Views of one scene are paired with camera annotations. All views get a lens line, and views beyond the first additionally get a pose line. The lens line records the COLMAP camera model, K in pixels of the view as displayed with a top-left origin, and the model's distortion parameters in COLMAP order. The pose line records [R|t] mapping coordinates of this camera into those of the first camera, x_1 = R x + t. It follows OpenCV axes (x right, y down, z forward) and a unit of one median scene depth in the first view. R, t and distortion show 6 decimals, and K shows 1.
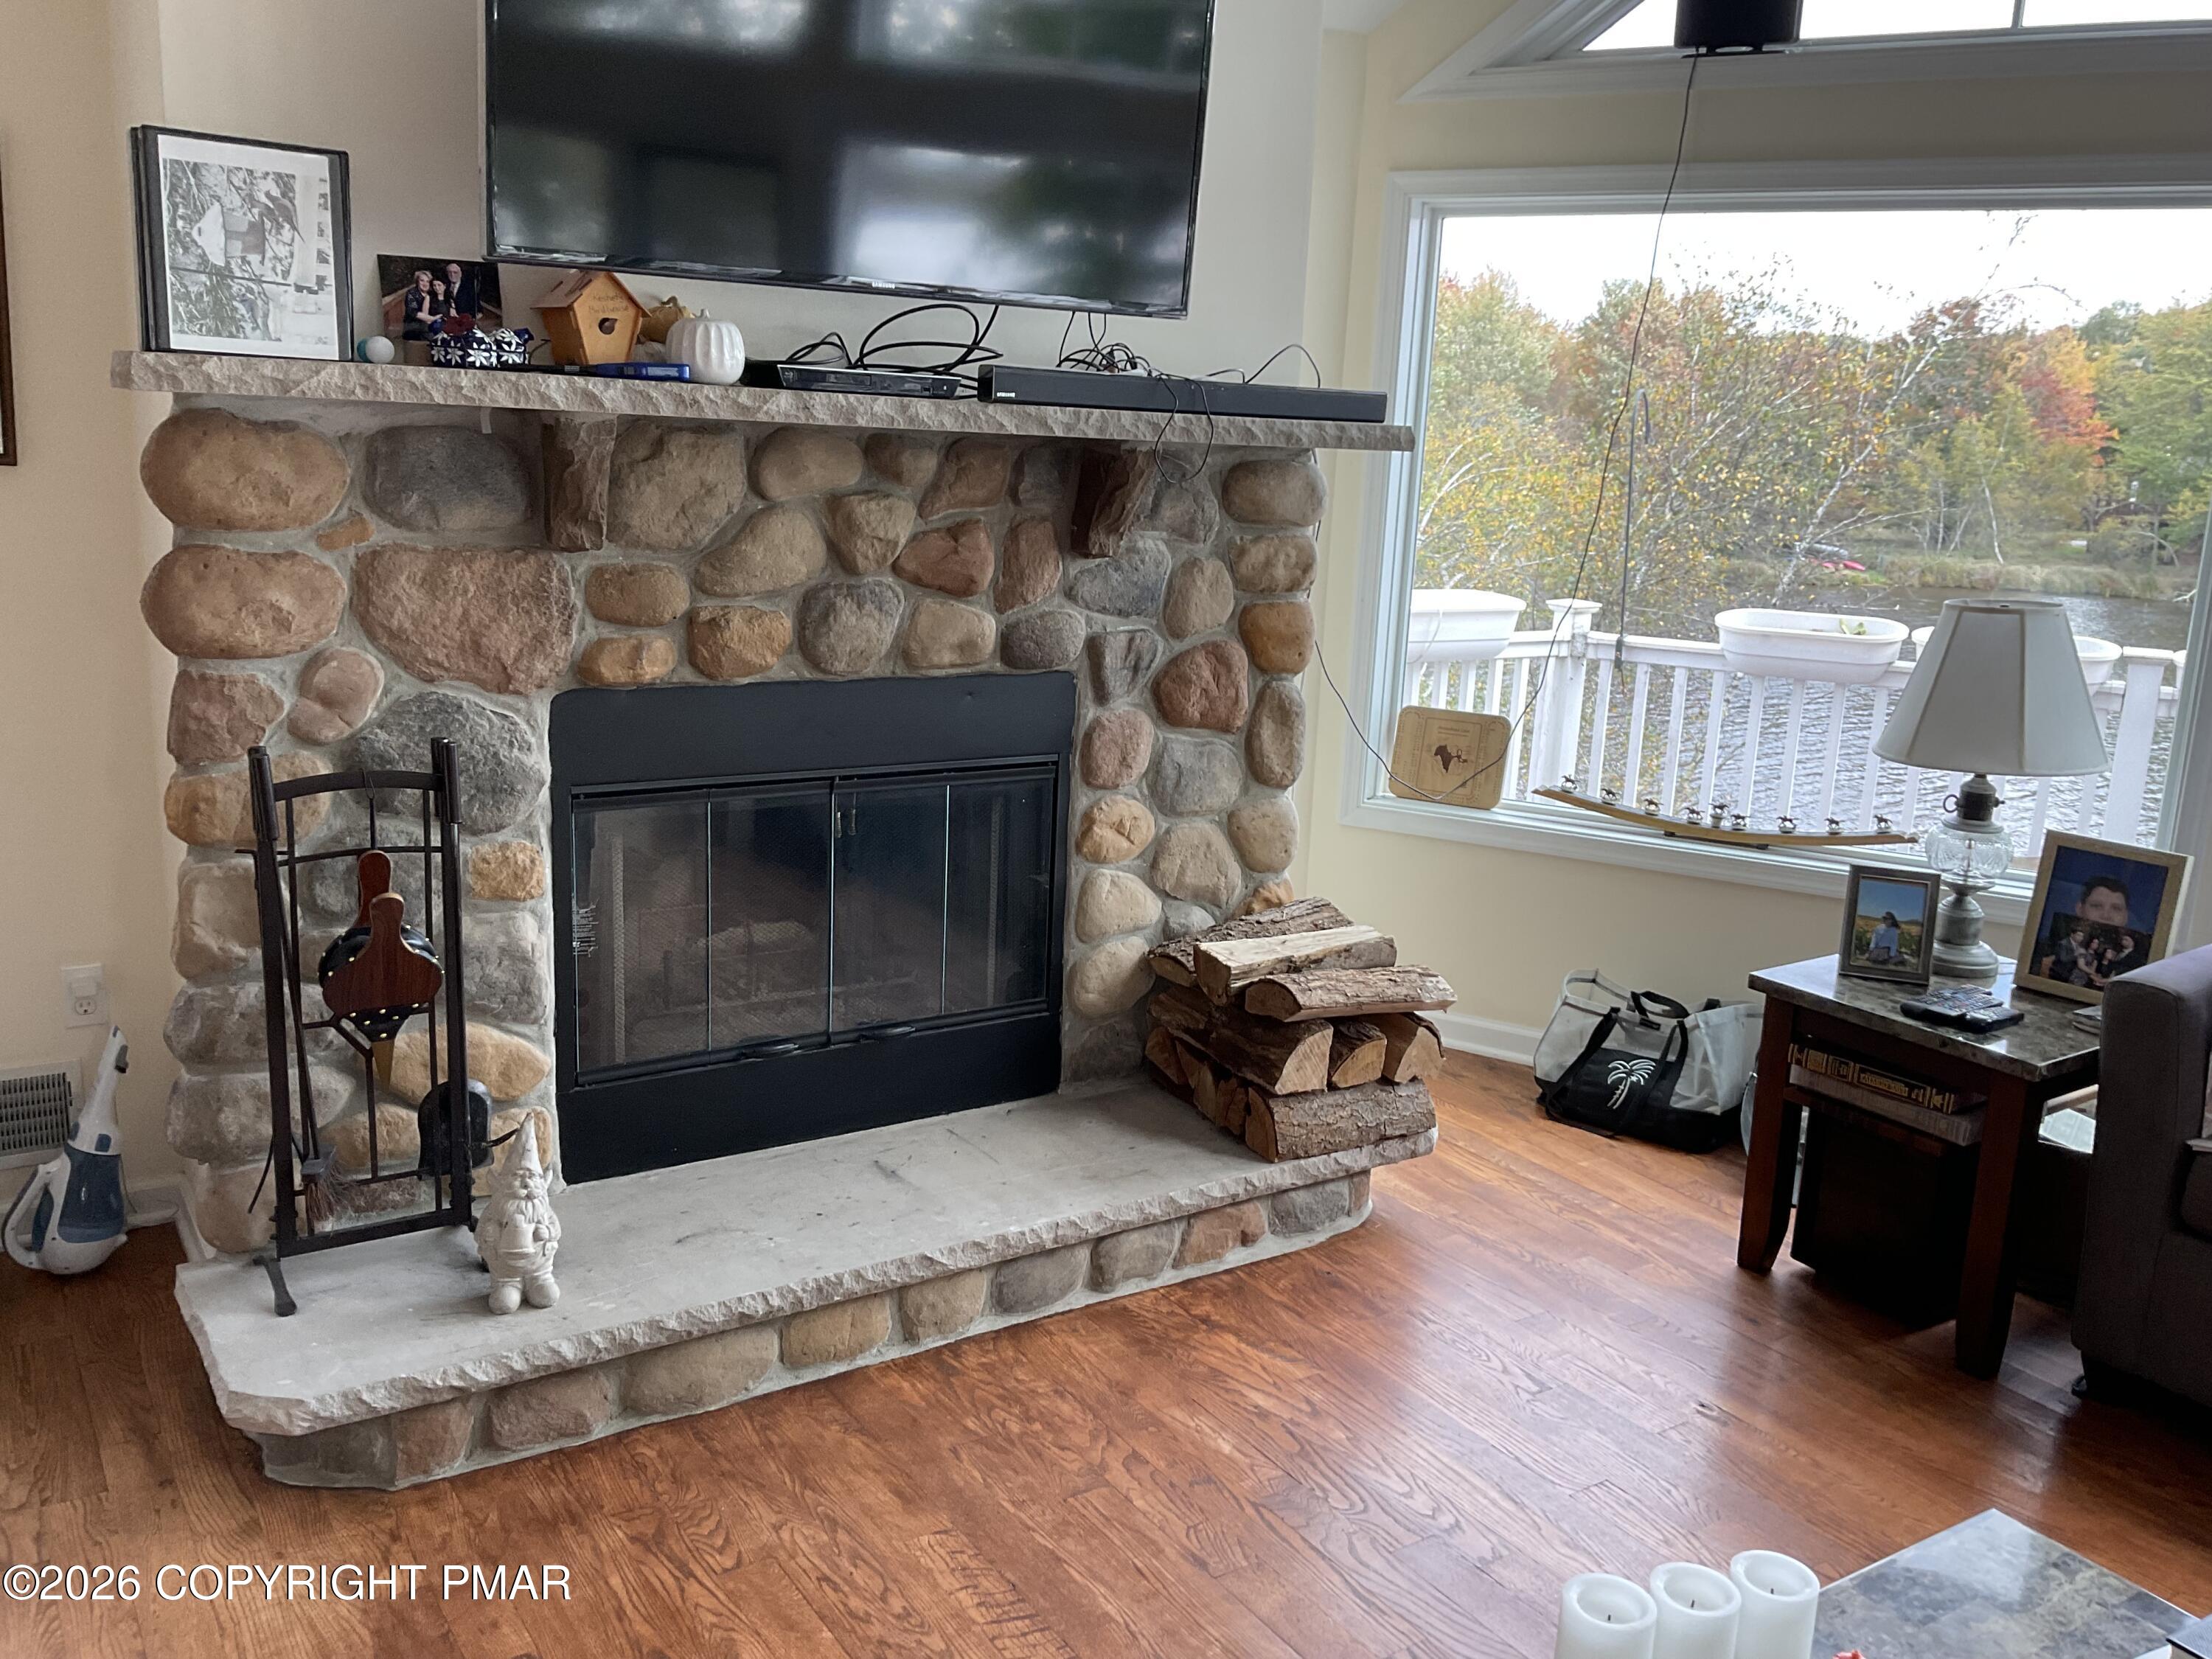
lens RADIAL K [[1816.0, 0, 1092.9], [0, 1816.0, 828.8], [0, 0, 1]] dist [0.105749, -0.219027]
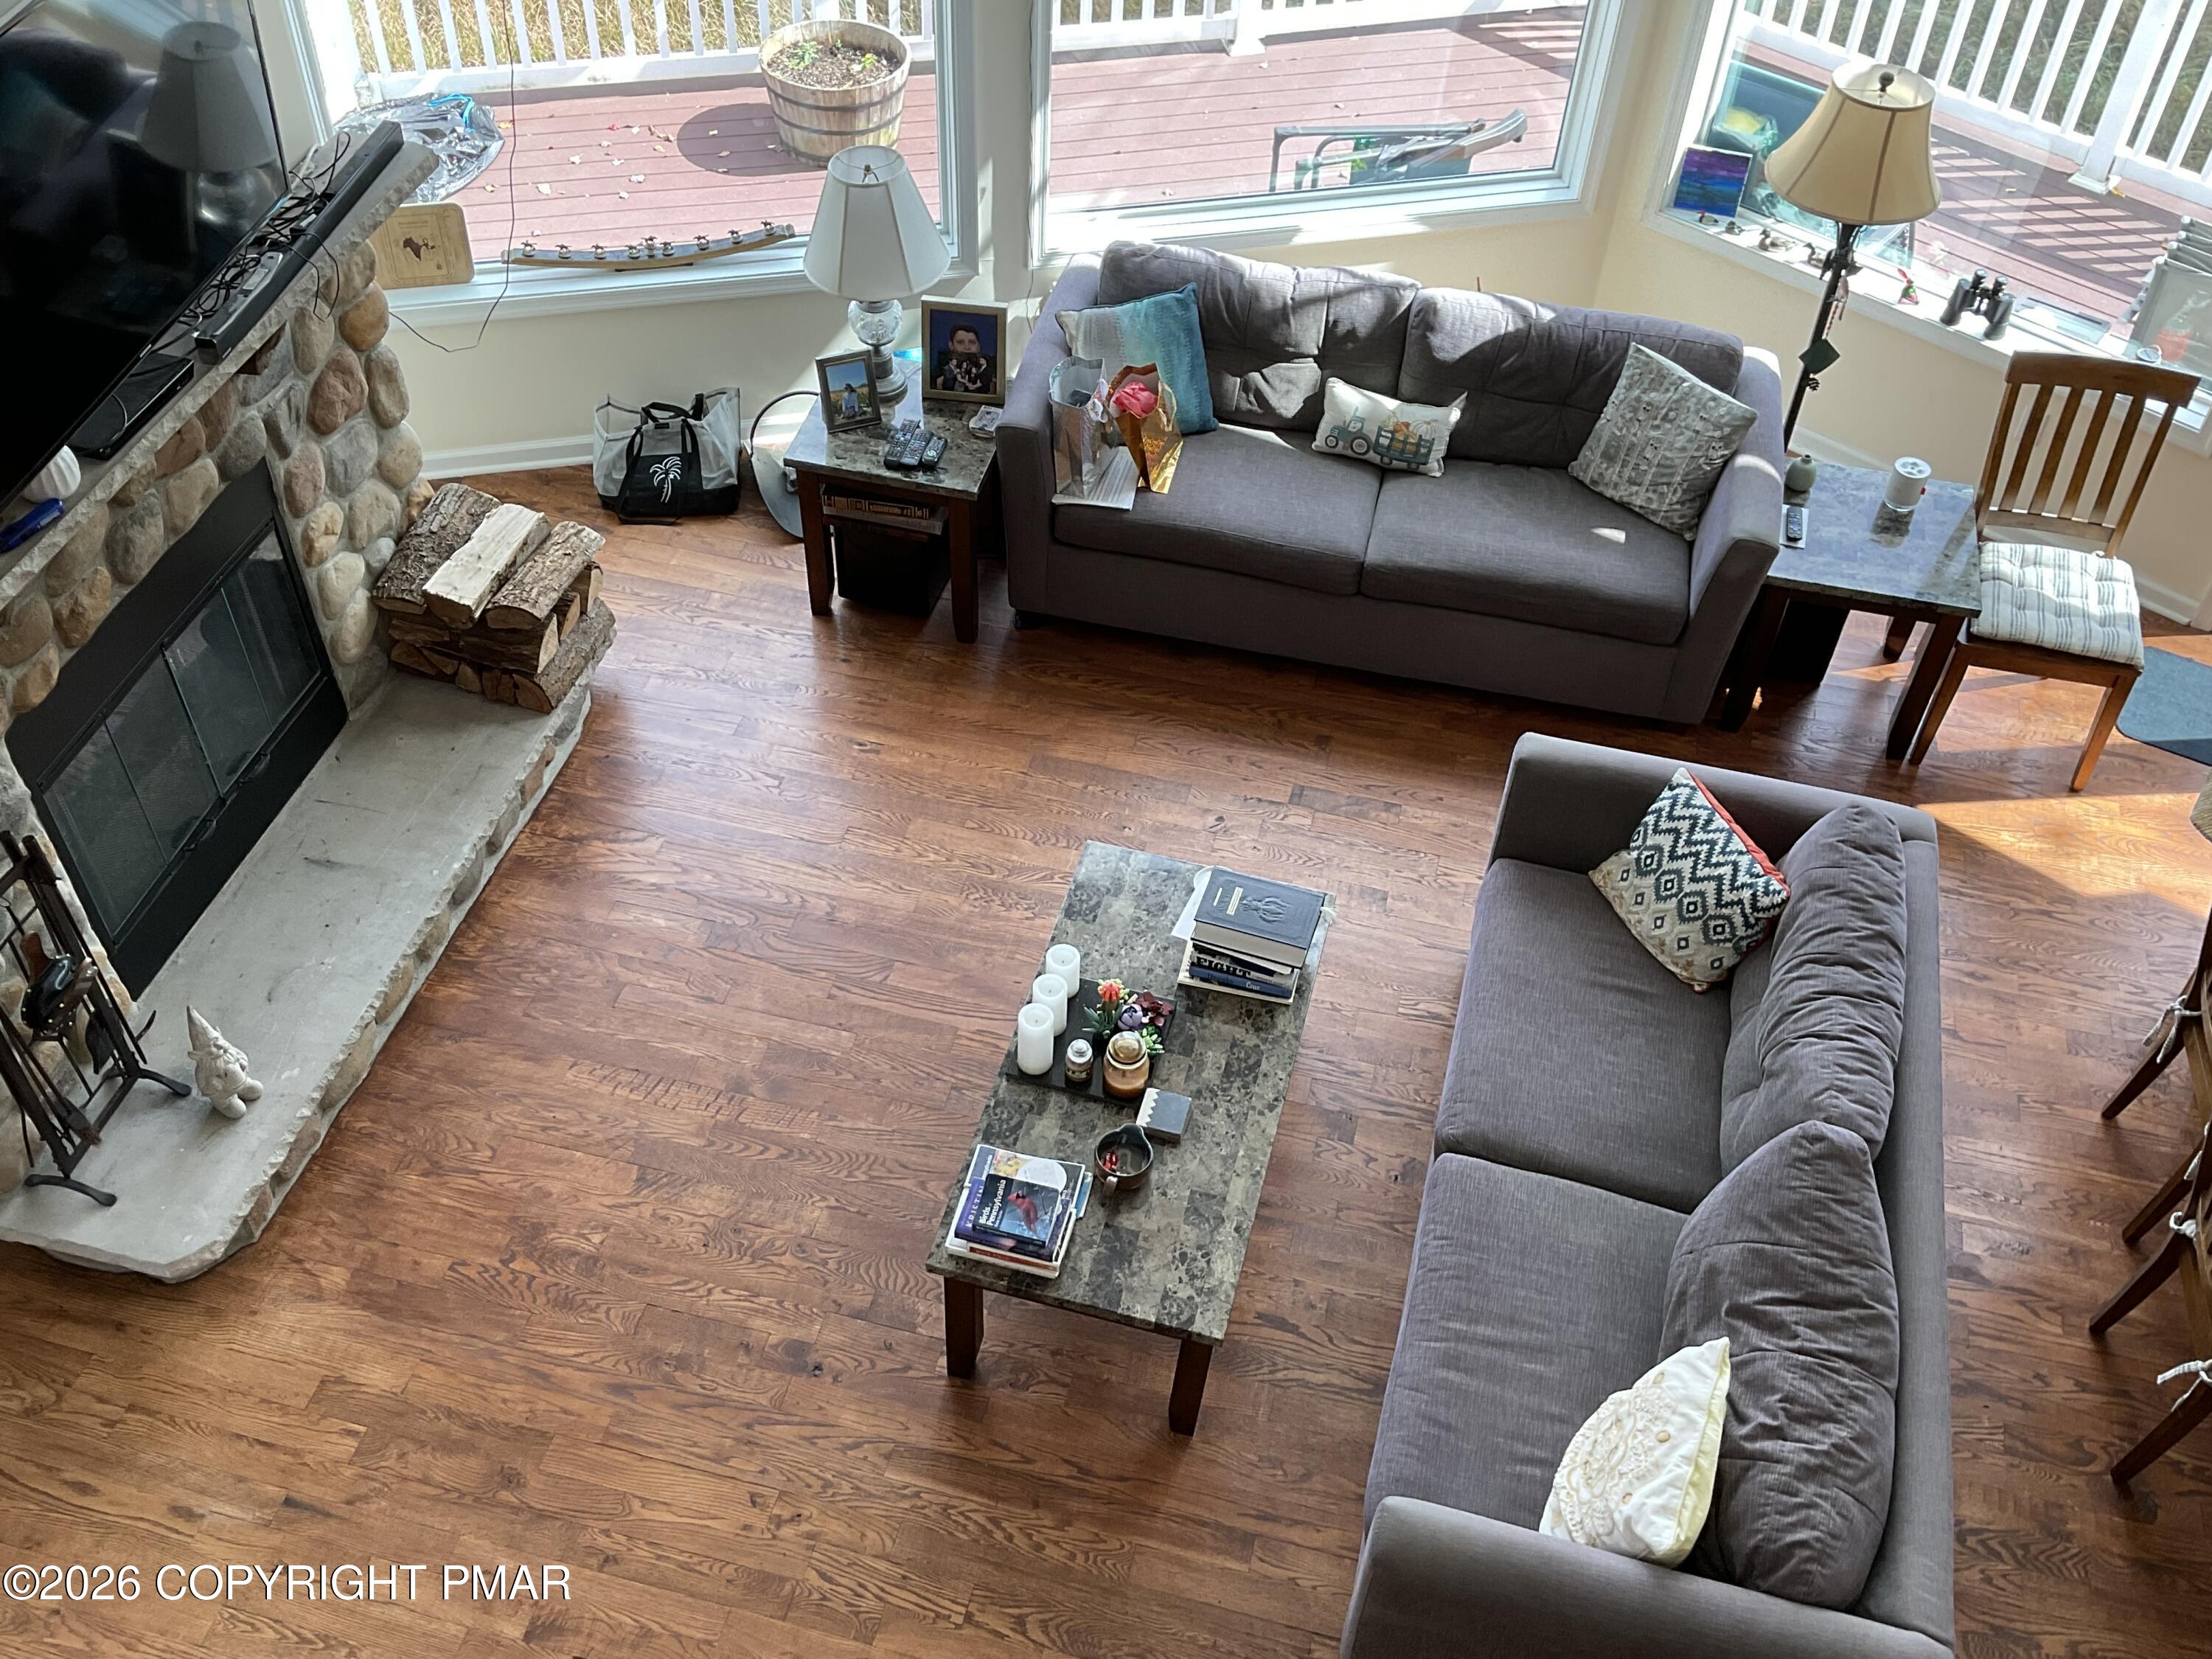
lens RADIAL K [[2009.5, 0, 1085.3], [0, 2009.5, 835.6], [0, 0, 1]] dist [0.114797, -0.247104]
pose [[0.737124, -0.502690, 0.451609, -0.353209], [0.149714, 0.773178, 0.616264, -0.651473], [-0.658964, -0.386651, 0.645188, -0.336220]]
